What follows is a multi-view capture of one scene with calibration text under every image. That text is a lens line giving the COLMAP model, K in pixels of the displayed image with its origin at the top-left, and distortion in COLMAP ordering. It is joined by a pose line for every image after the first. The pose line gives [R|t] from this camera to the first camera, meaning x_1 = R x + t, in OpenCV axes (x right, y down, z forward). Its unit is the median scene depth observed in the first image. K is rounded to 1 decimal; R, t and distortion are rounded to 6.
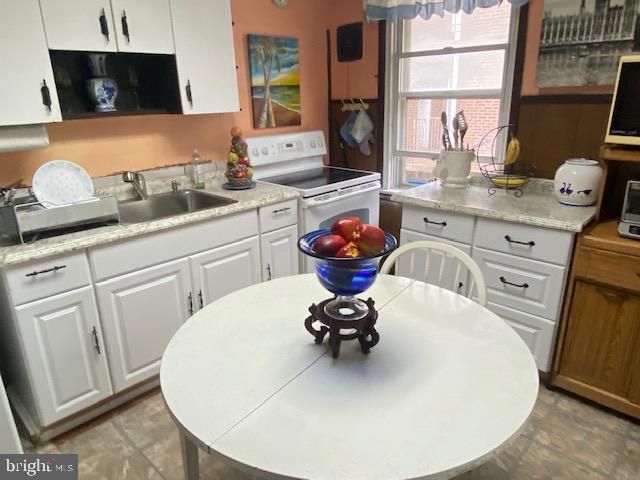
lens RADIAL K [[452.4, 0, 318.4], [0, 452.4, 241.1], [0, 0, 1]] dist [0.068346, -0.086260]
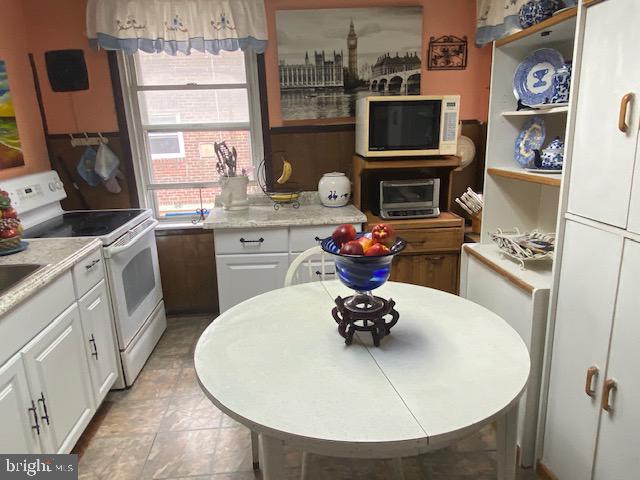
lens RADIAL K [[452.4, 0, 317.7], [0, 452.4, 240.1], [0, 0, 1]] dist [0.068346, -0.086260]
pose [[0.657433, -0.190861, 0.728940, -0.407913], [0.248752, 0.968129, 0.029139, -0.033560], [-0.711270, 0.162169, 0.683957, 0.142401]]
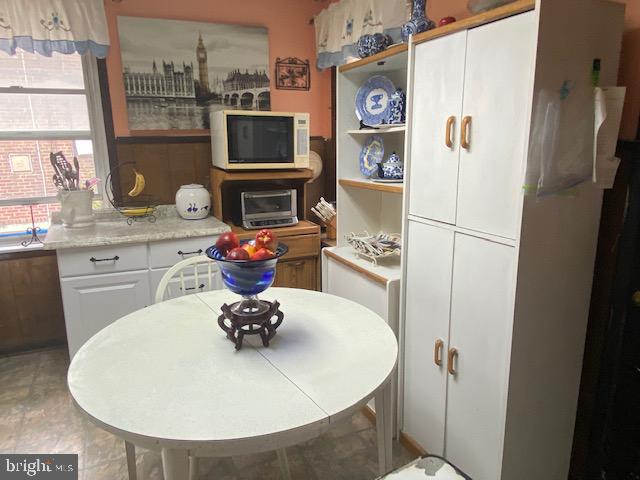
lens RADIAL K [[452.4, 0, 325.1], [0, 452.4, 240.2], [0, 0, 1]] dist [0.068346, -0.086260]
pose [[0.347721, -0.196501, 0.916776, -0.460133], [0.286100, 0.953395, 0.095836, -0.037743], [-0.892881, 0.228965, 0.387735, 0.168432]]
